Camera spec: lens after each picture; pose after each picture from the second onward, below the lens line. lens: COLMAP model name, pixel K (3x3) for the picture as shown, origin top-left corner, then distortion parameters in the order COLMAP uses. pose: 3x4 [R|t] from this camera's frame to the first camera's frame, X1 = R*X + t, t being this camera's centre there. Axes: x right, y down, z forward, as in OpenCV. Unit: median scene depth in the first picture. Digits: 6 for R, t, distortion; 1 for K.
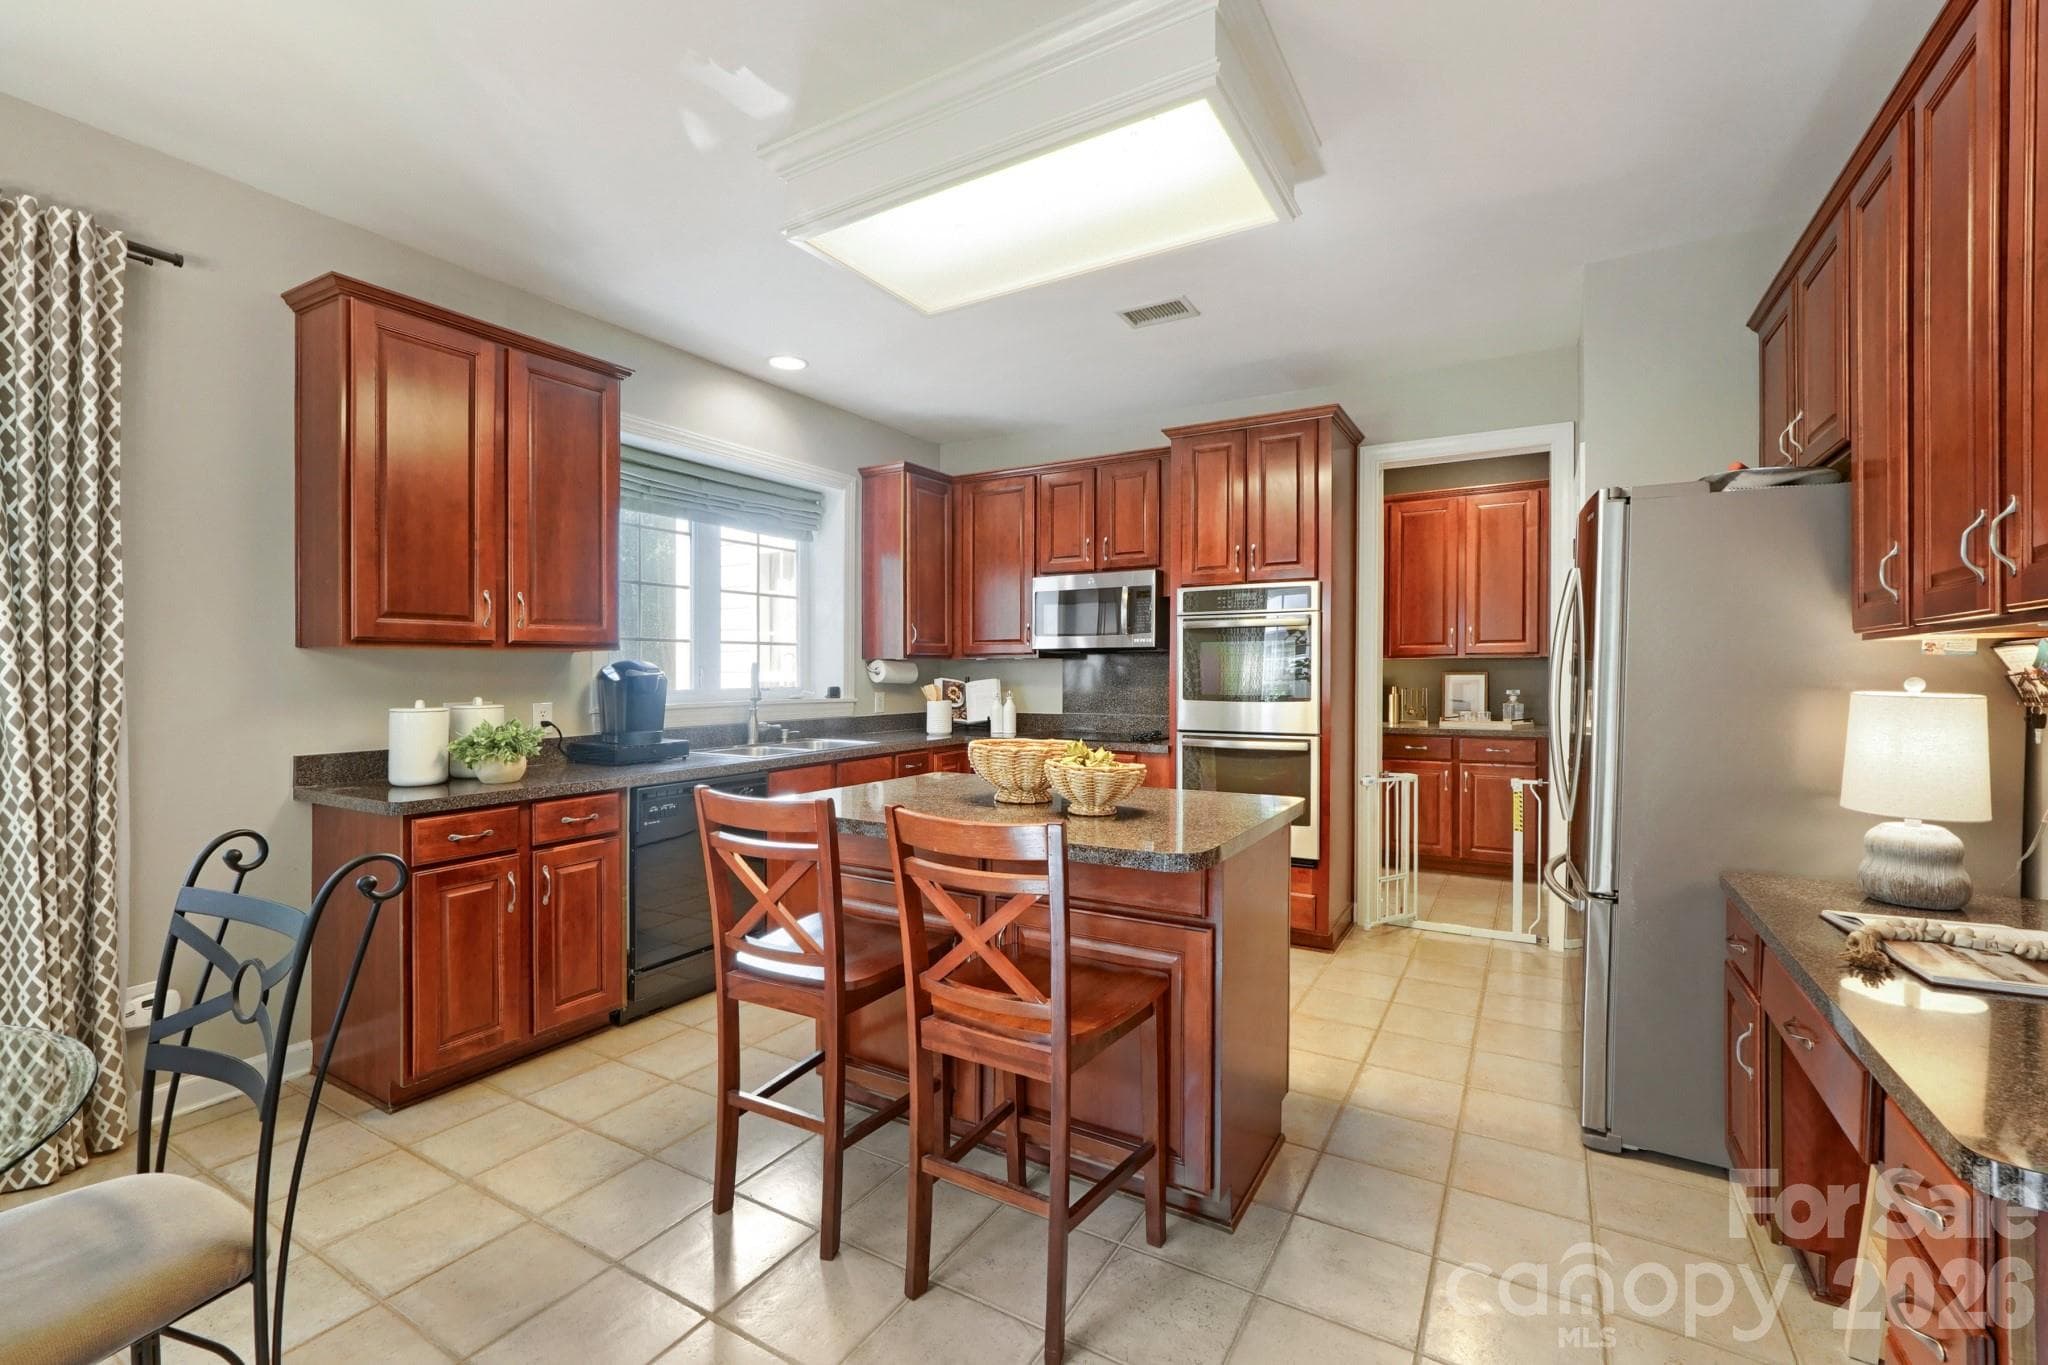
lens RADIAL K [[860.1, 0, 1038.2], [0, 860.1, 678.4], [0, 0, 1]] dist [-0.008996, 0.002446]
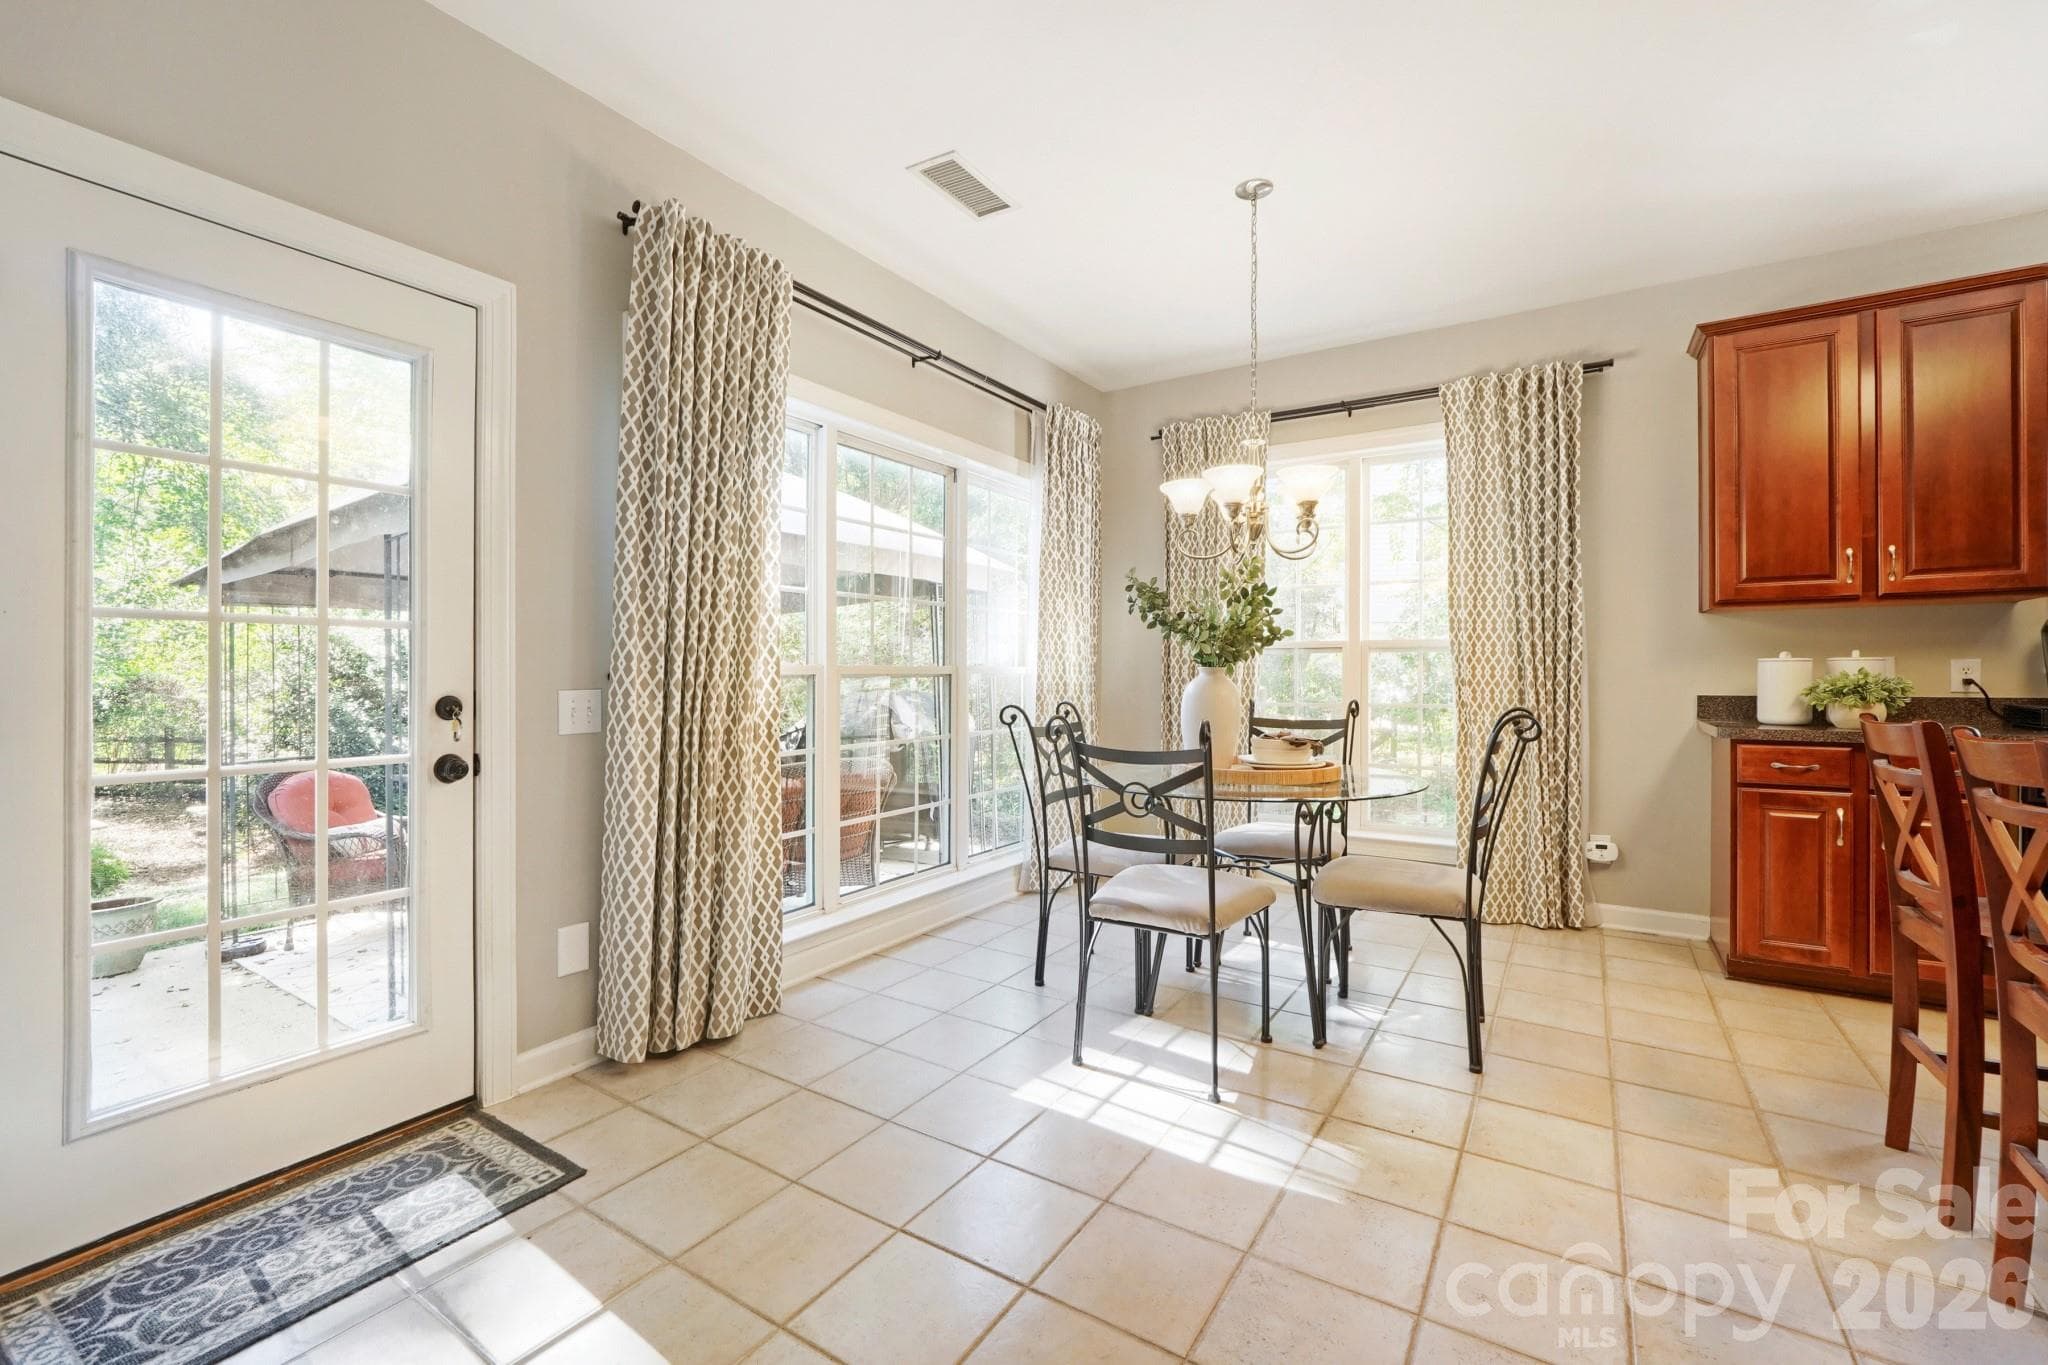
lens RADIAL K [[860.1, 0, 1026.9], [0, 860.1, 672.2], [0, 0, 1]] dist [-0.008996, 0.002446]
pose [[-0.064305, -0.000657, -0.997930, 0.505512], [-0.008440, 0.999964, -0.000114, 0.062791], [0.997895, 0.008415, -0.064308, 0.050921]]
